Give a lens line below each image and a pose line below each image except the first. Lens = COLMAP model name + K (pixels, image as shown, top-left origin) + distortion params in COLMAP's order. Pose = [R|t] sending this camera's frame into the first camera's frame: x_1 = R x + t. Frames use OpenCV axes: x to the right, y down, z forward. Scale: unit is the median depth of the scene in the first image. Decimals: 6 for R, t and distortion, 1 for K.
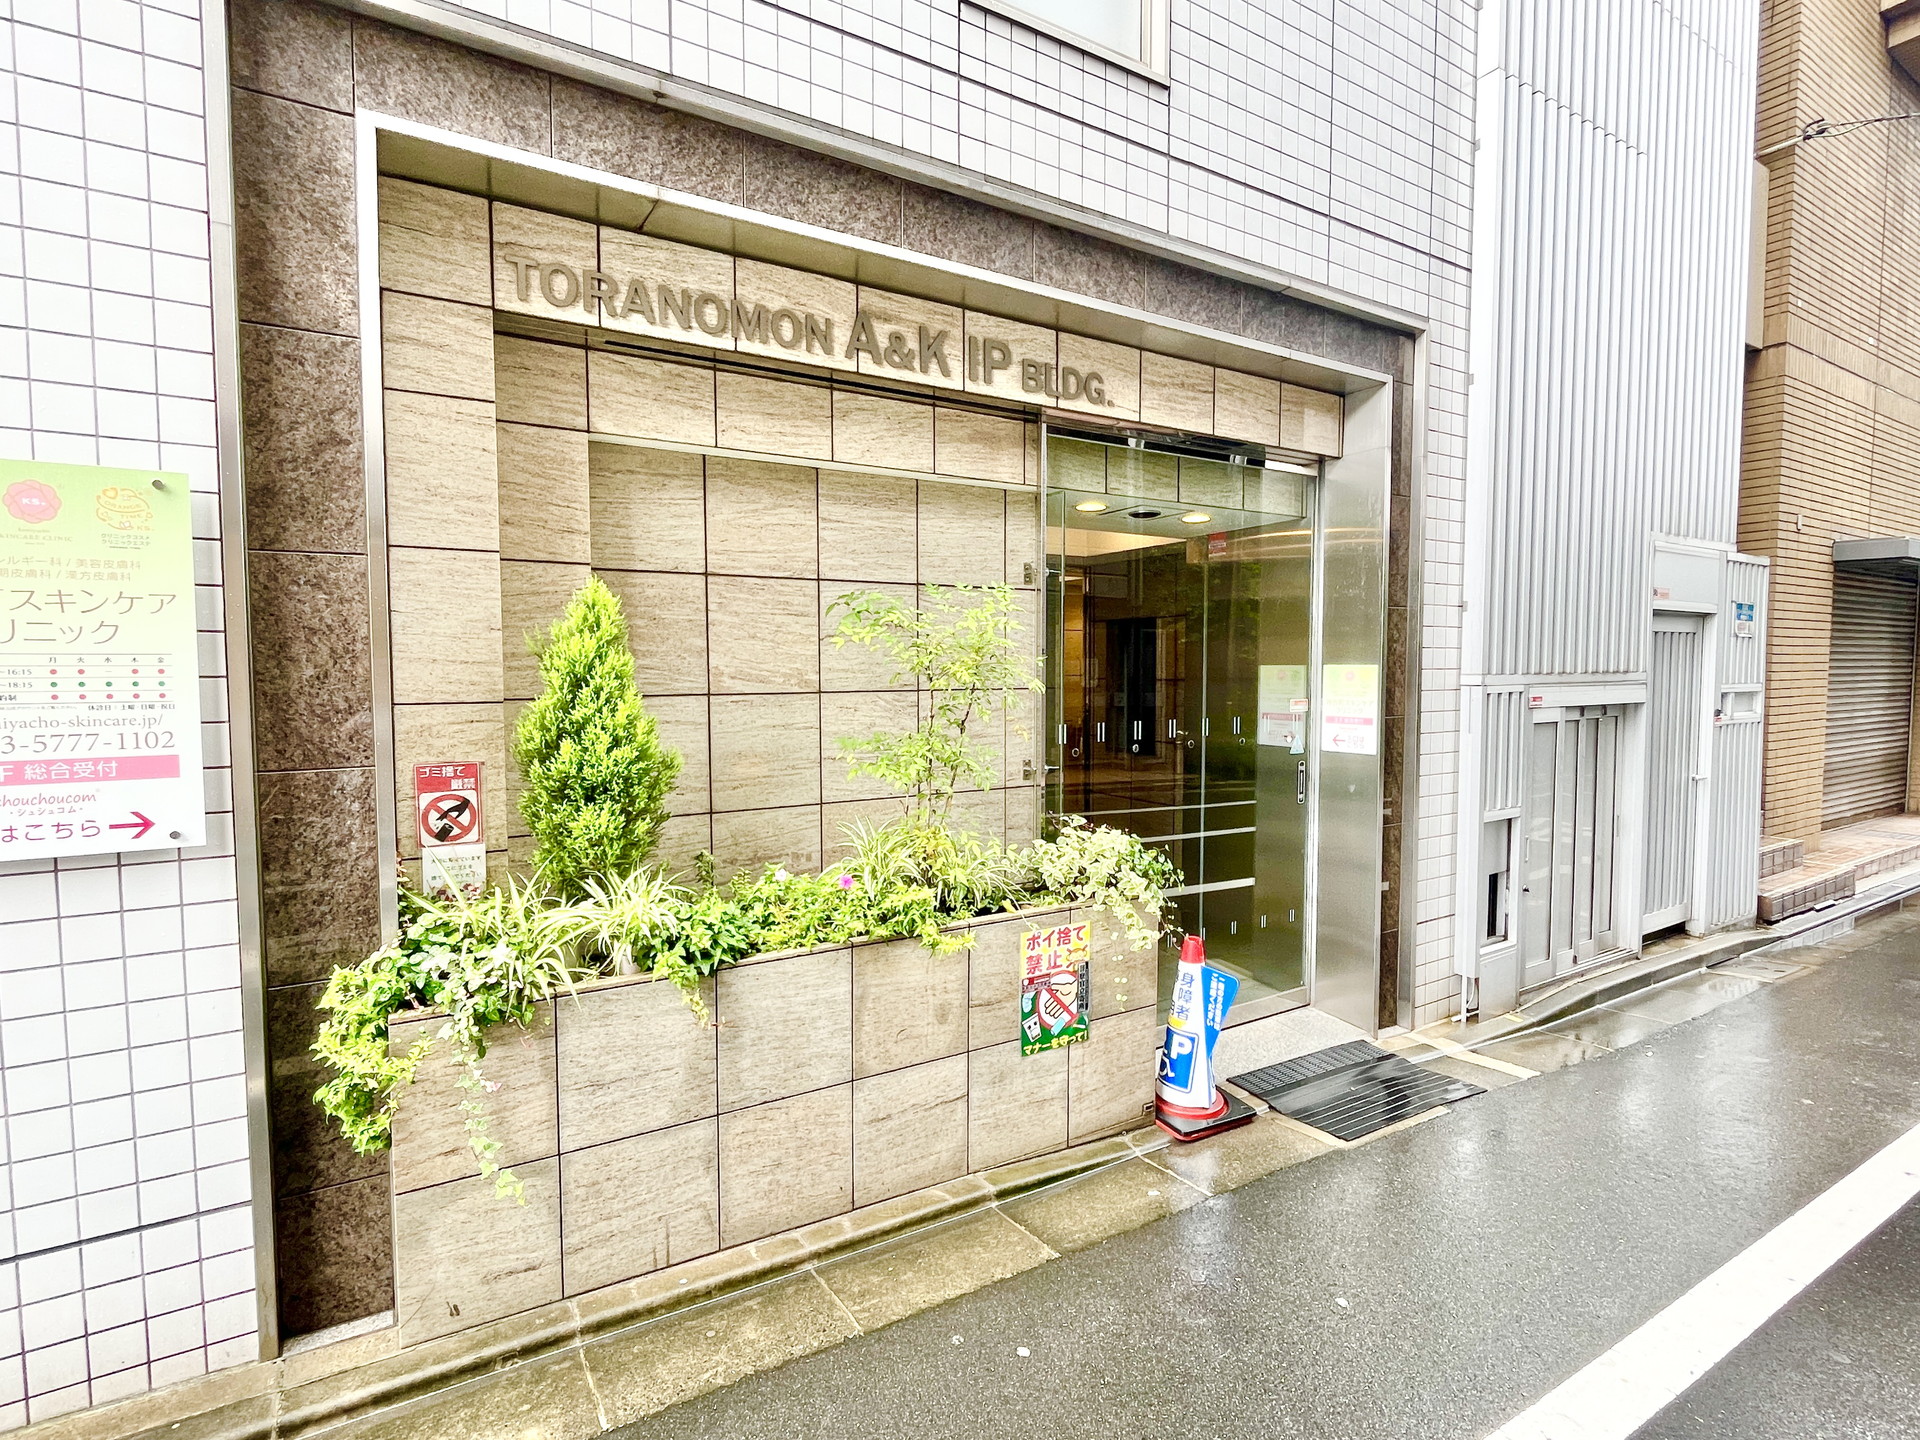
lens RADIAL K [[930.2, 0, 956.3], [0, 930.2, 734.6], [0, 0, 1]] dist [-0.004616, 0.001713]
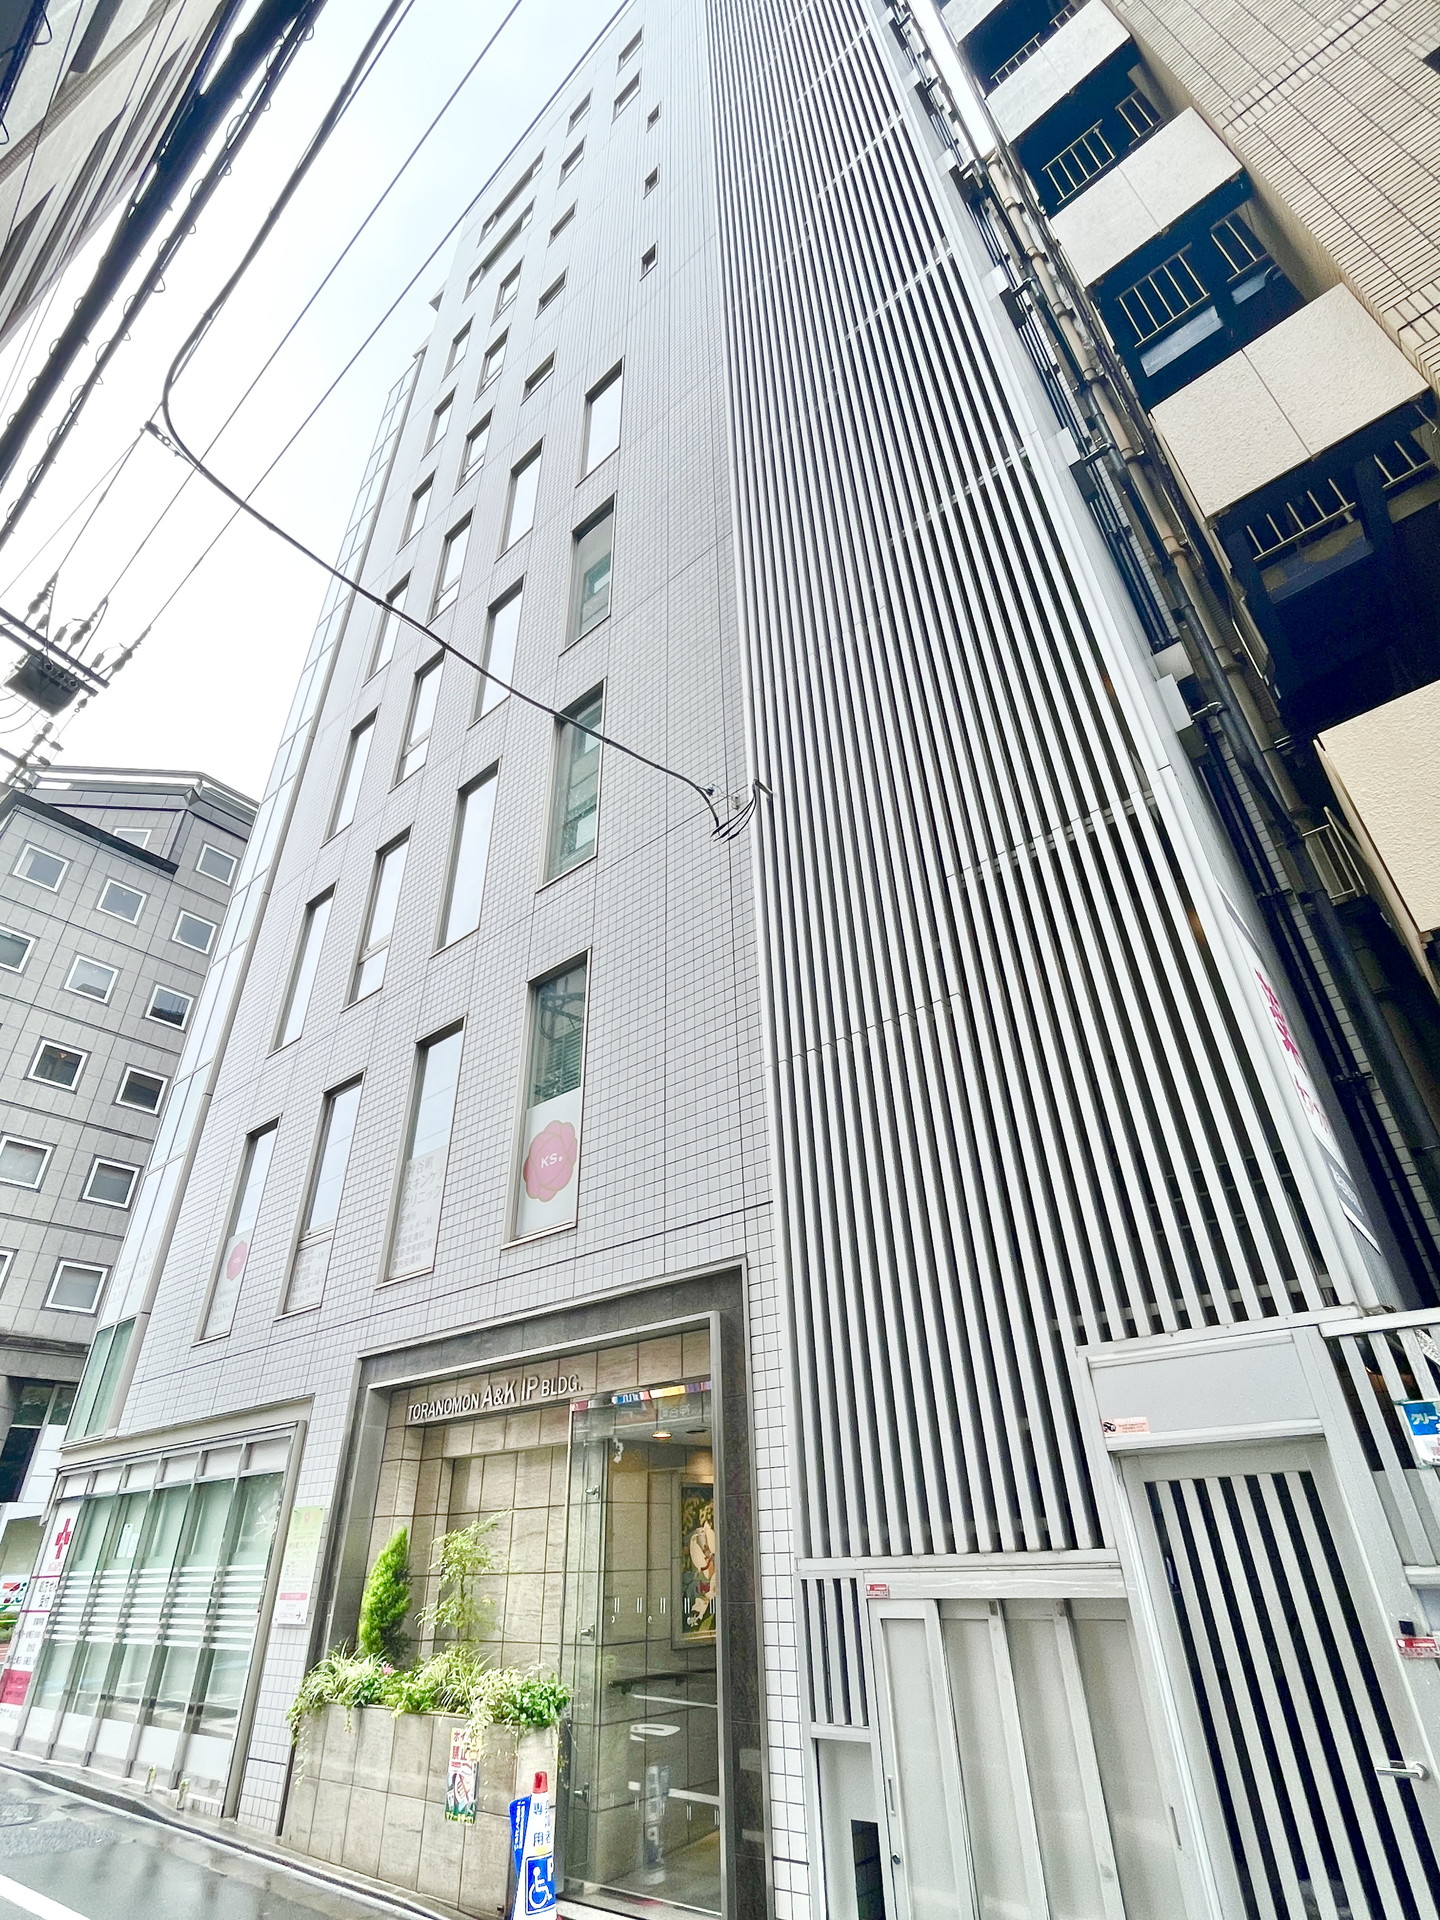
lens RADIAL K [[930.2, 0, 718.6], [0, 930.2, 960.3], [0, 0, 1]] dist [-0.004616, 0.001713]
pose [[0.319747, -0.510887, -0.797970, 2.492383], [-0.034594, 0.835326, -0.548665, -0.071084], [0.946871, 0.203040, 0.249420, 0.714709]]
